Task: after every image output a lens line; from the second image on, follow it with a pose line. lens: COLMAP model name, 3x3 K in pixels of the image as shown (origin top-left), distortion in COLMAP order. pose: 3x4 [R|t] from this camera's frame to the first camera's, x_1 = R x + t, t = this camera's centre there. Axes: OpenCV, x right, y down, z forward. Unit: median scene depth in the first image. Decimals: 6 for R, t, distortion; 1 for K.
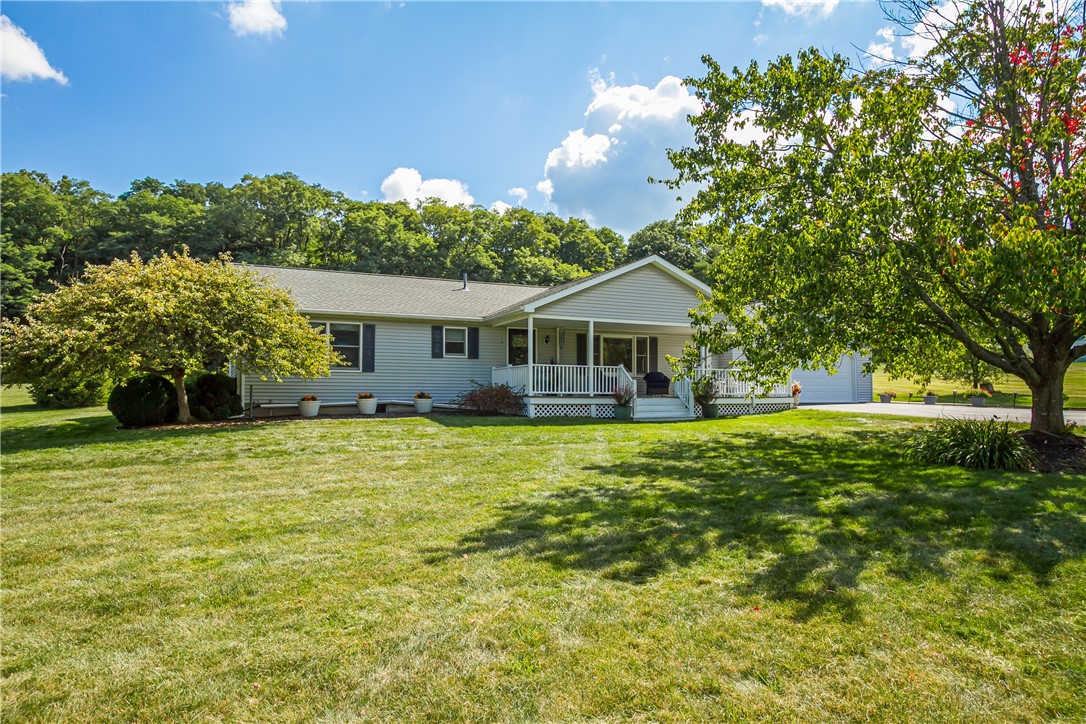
lens RADIAL K [[756.6, 0, 542.8], [0, 756.6, 362.2], [0, 0, 1]] dist [-0.004857, -0.000811]
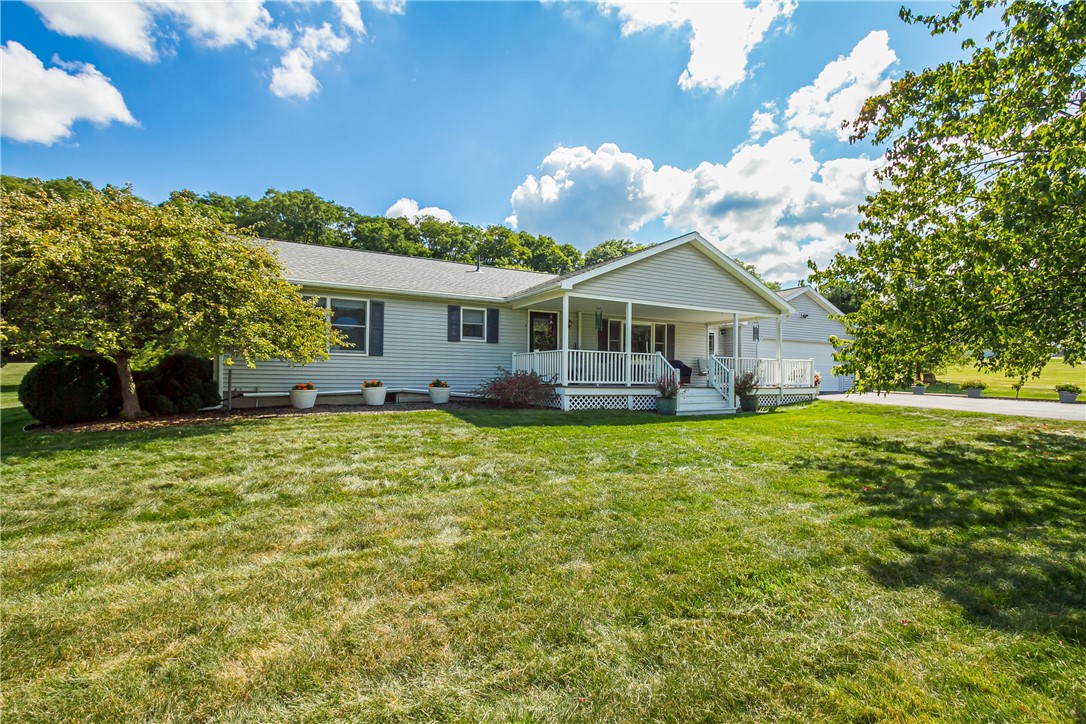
lens RADIAL K [[553.6, 0, 543.6], [0, 553.6, 364.8], [0, 0, 1]] dist [0.000189, 0.000261]
pose [[0.997314, 0.013070, 0.072063, -0.081541], [-0.014774, 0.999622, 0.023171, 0.005410], [-0.071733, -0.024173, 0.997131, 0.340713]]
